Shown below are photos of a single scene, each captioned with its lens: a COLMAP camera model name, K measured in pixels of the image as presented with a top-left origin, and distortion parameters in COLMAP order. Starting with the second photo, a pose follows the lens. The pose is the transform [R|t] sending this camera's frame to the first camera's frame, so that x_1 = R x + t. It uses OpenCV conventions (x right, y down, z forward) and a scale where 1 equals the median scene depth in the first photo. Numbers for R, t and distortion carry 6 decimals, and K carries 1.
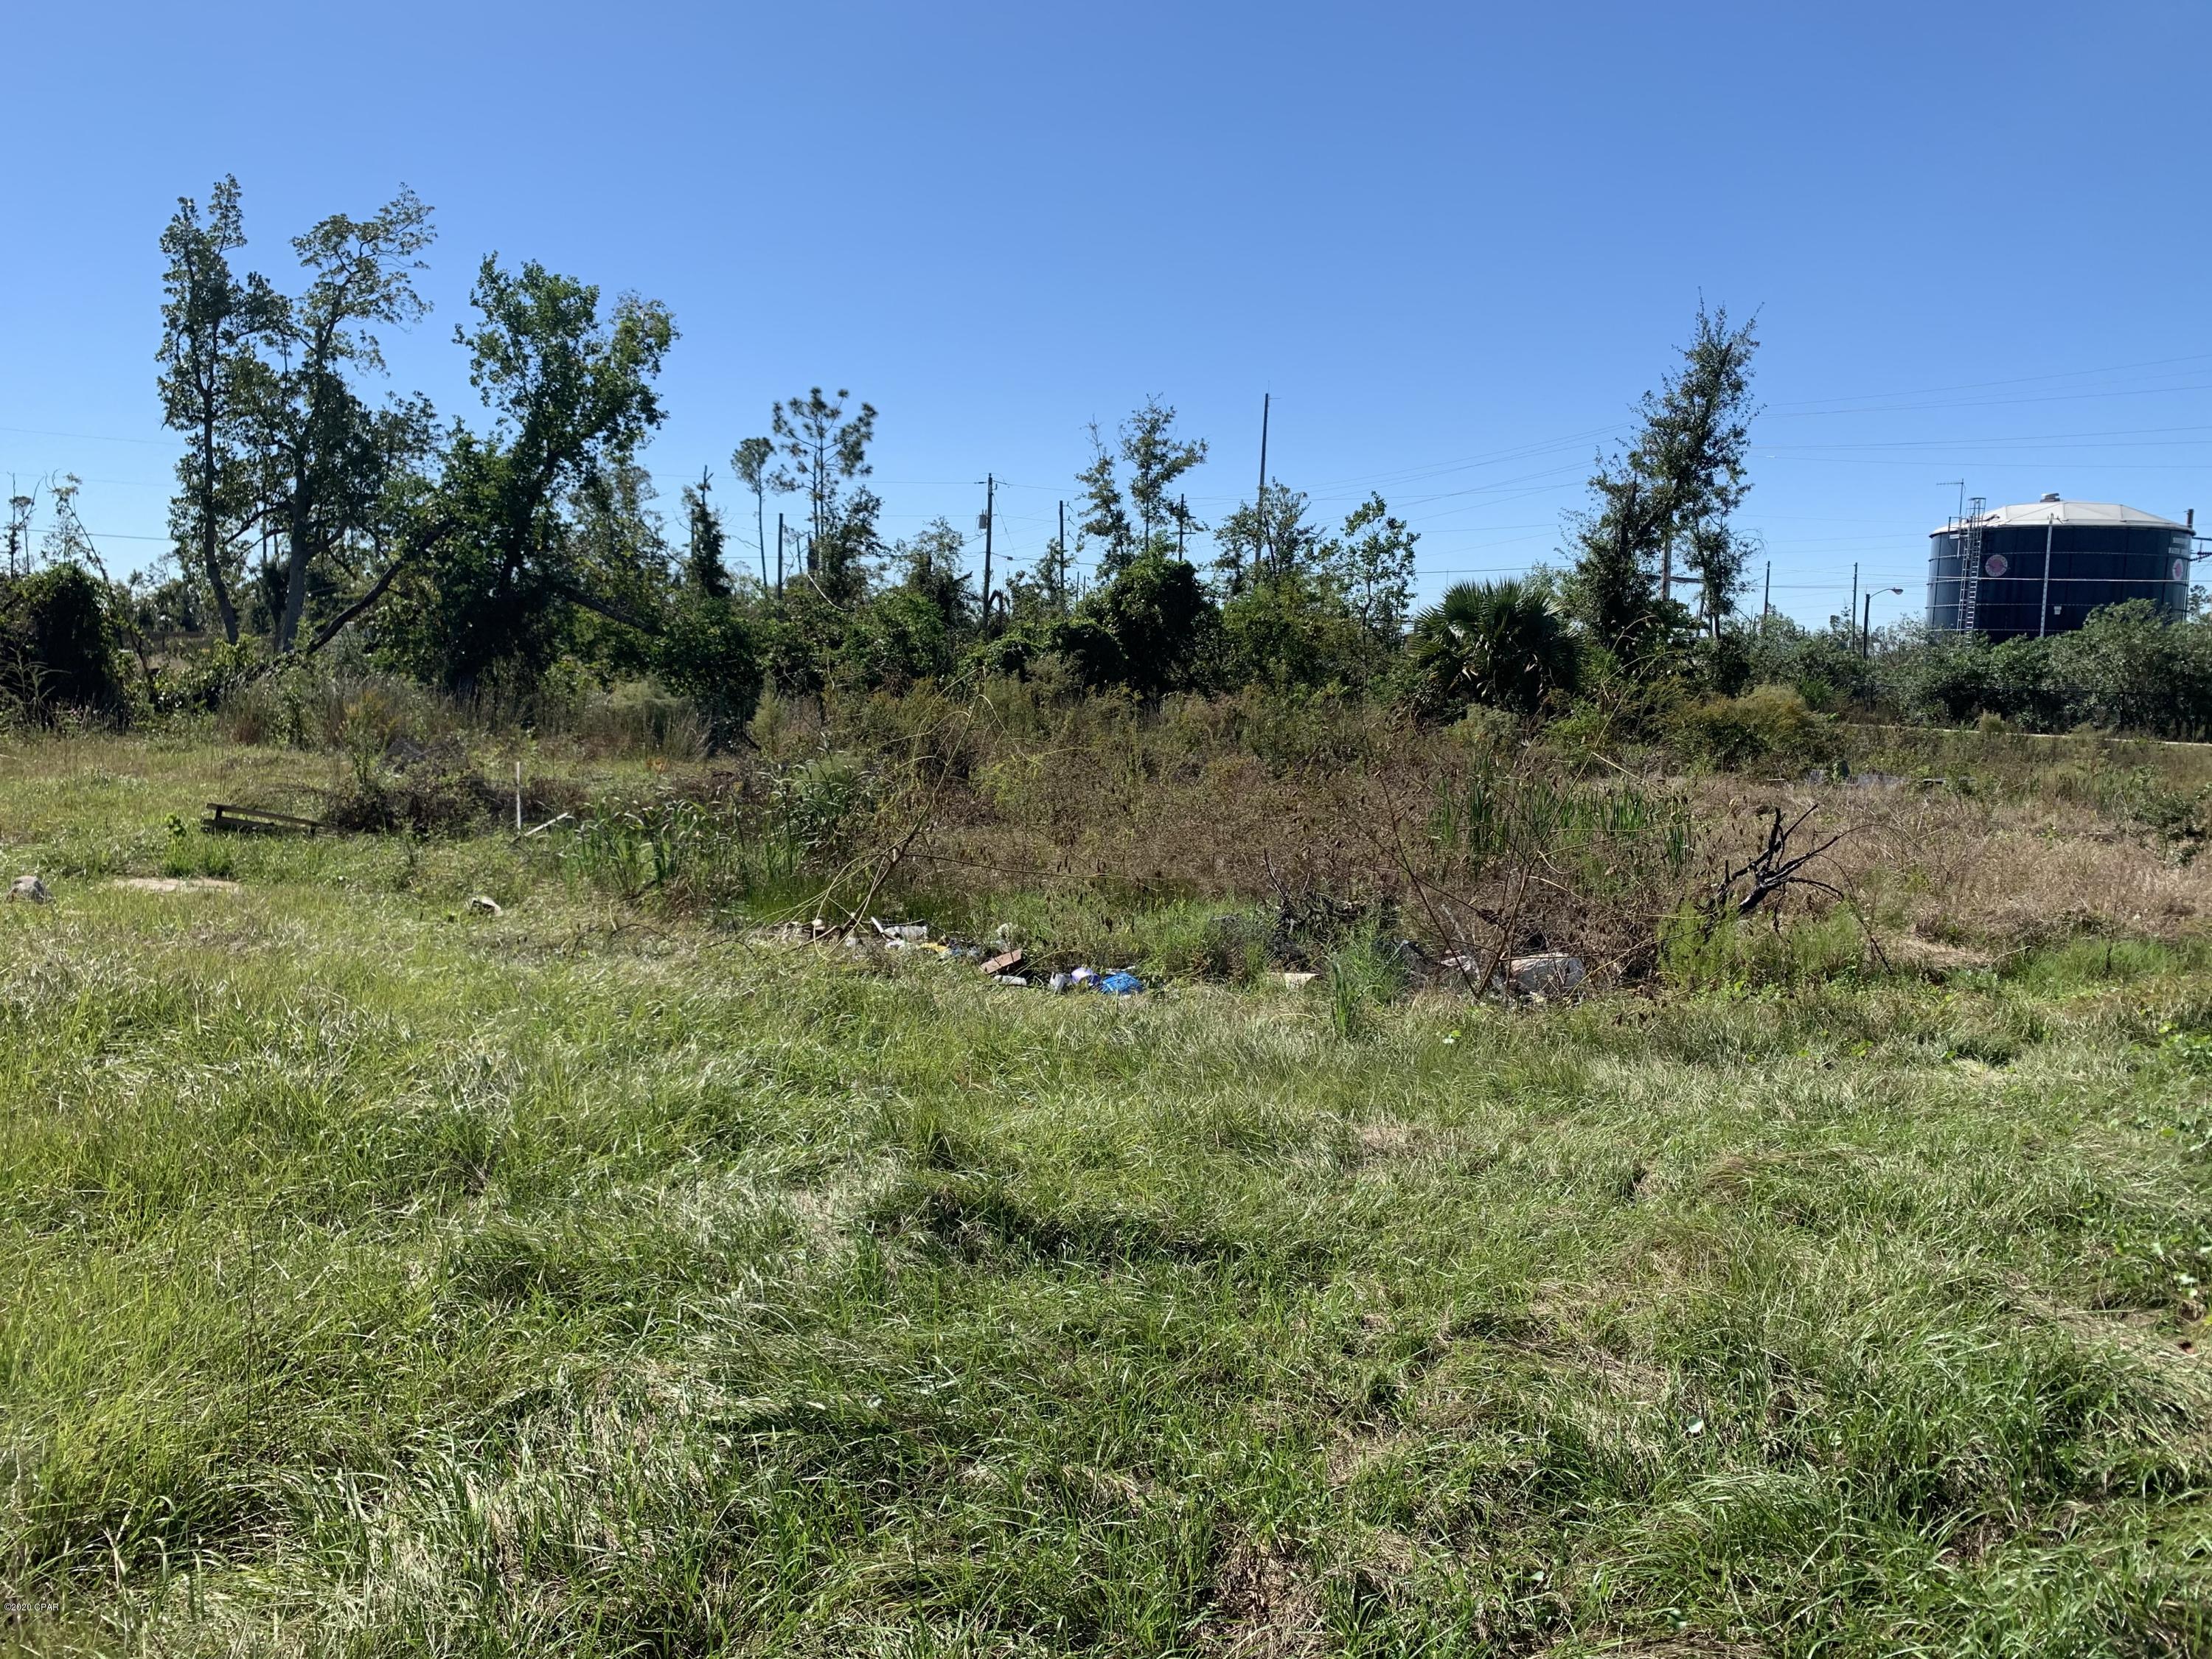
lens RADIAL K [[1687.8, 0, 1098.3], [0, 1687.8, 823.9], [0, 0, 1]] dist [0.037672, -0.045032]
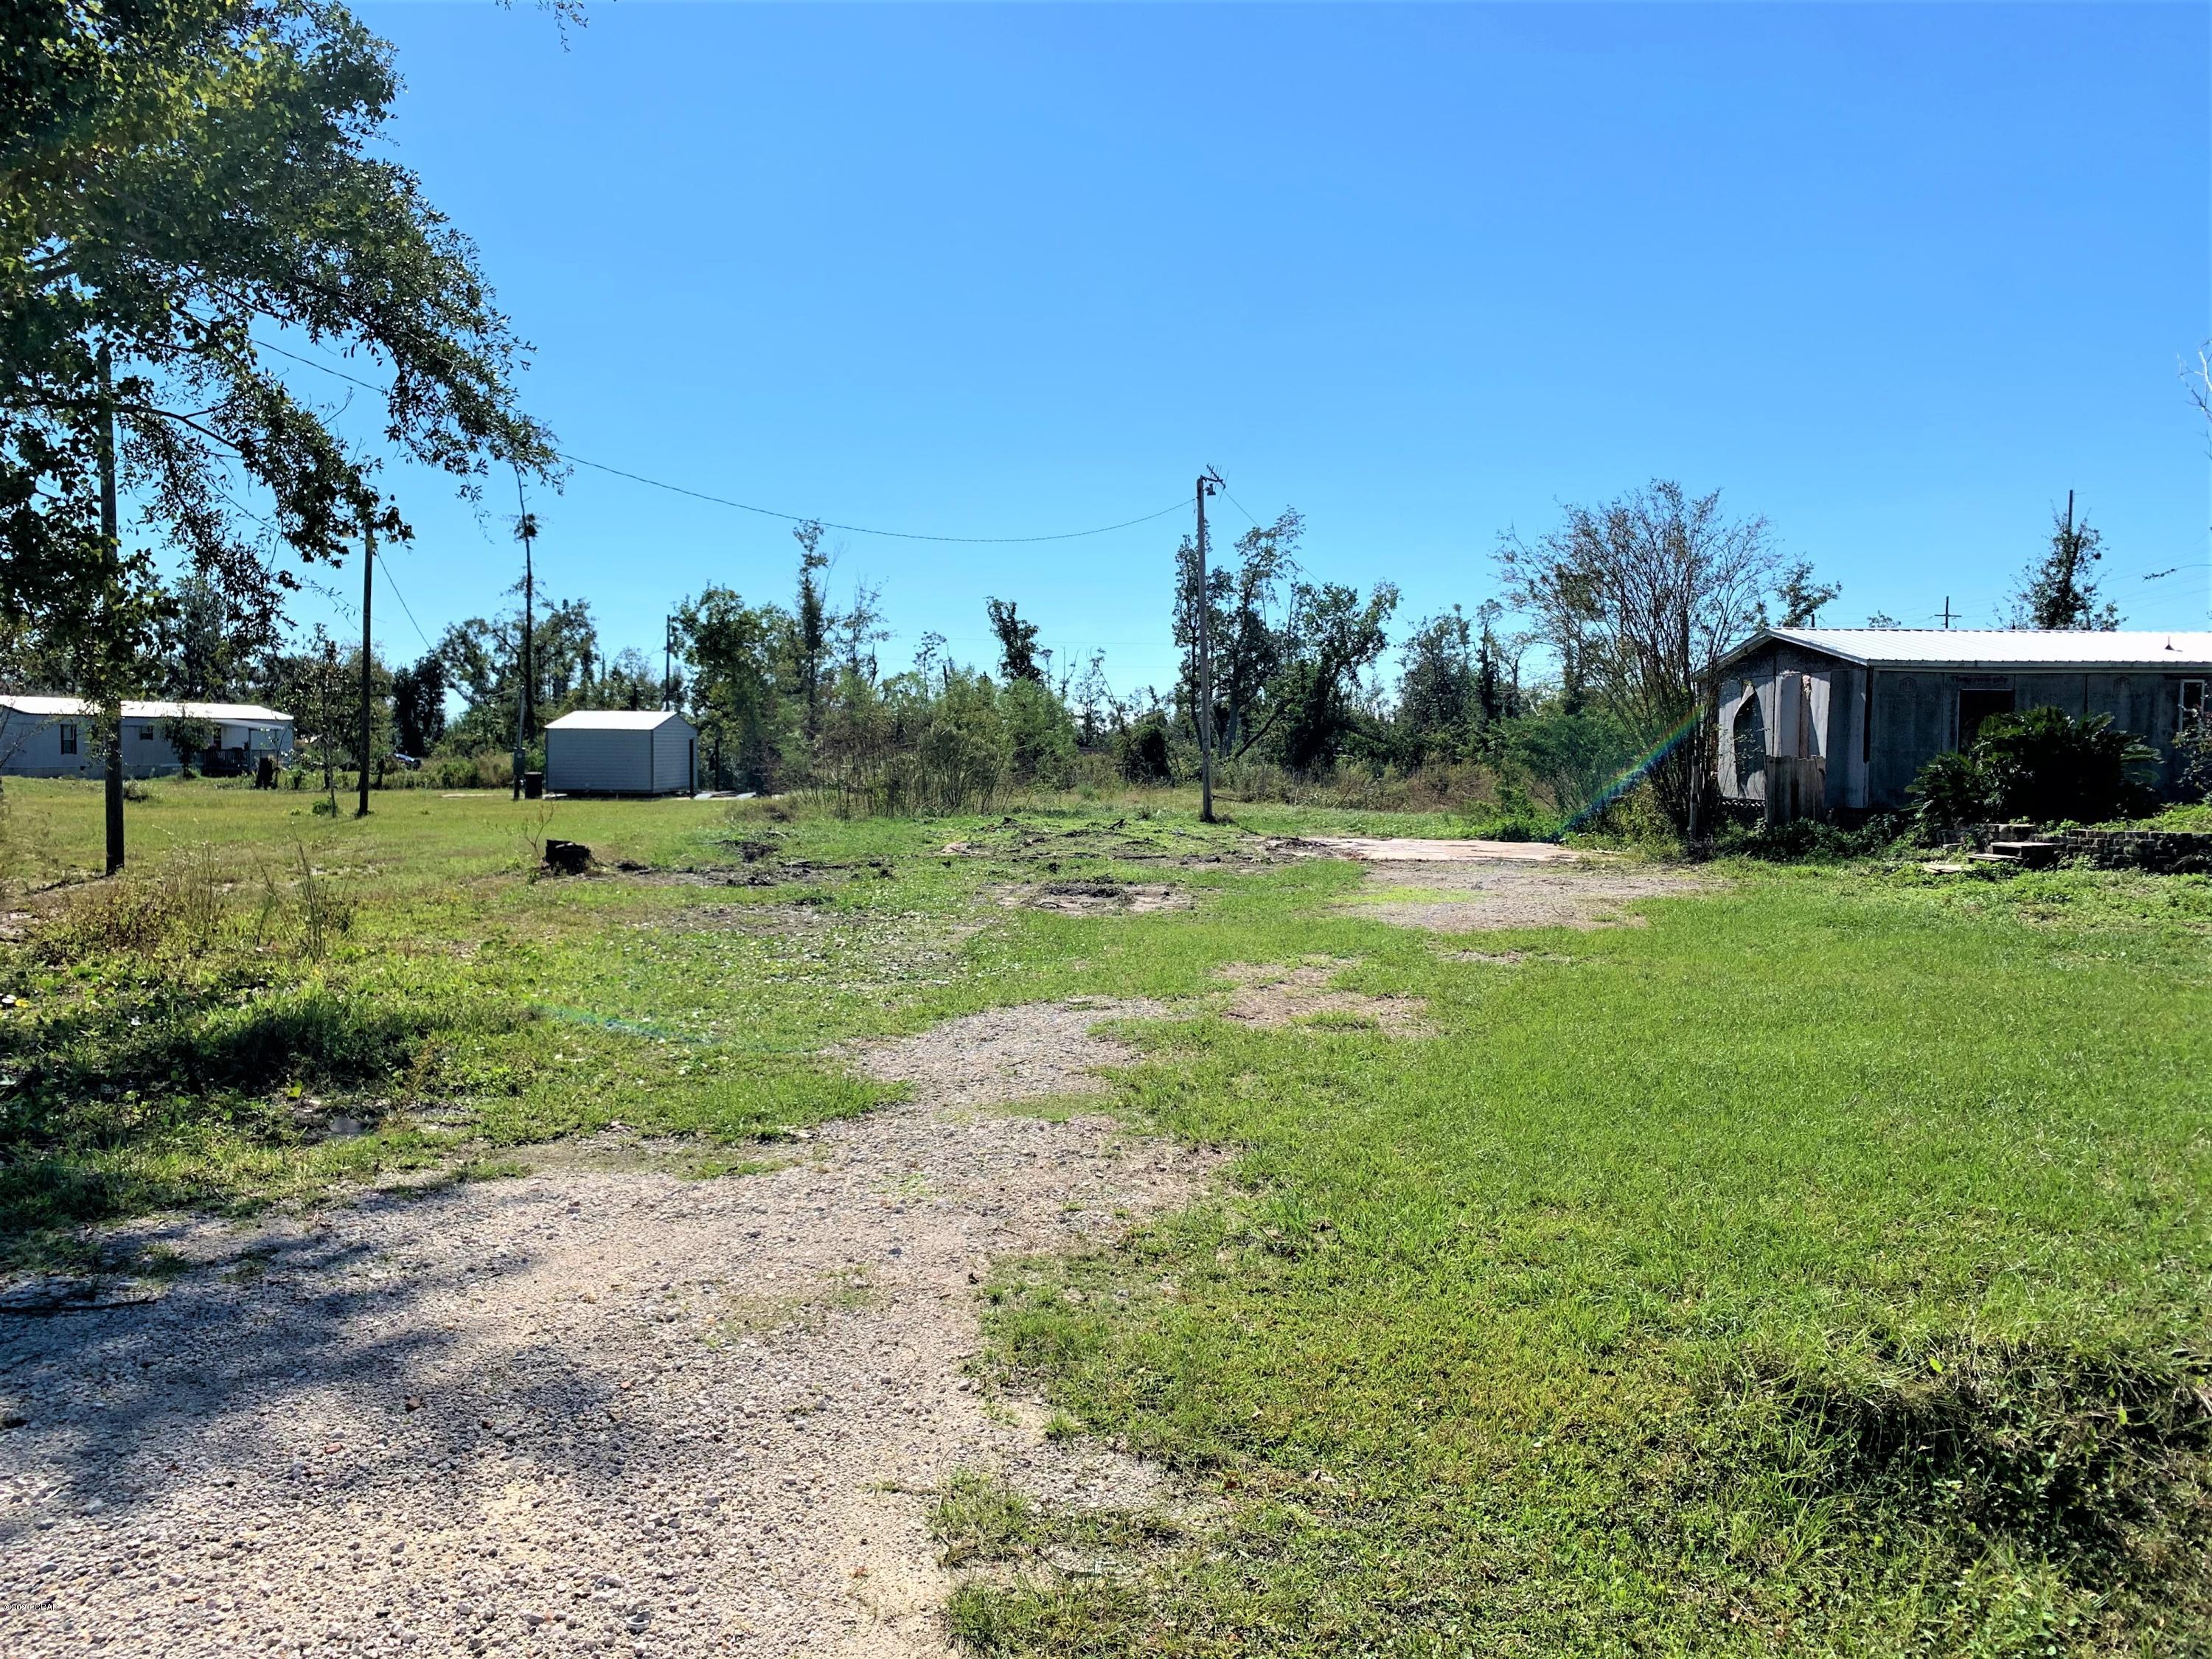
lens RADIAL K [[1687.8, 0, 1112.4], [0, 1687.8, 822.1], [0, 0, 1]] dist [0.037672, -0.045032]
pose [[0.871116, -0.007408, -0.491021, 0.358127], [-0.020033, 0.998518, -0.050606, 0.073599], [0.490669, 0.053920, 0.869676, -0.745539]]
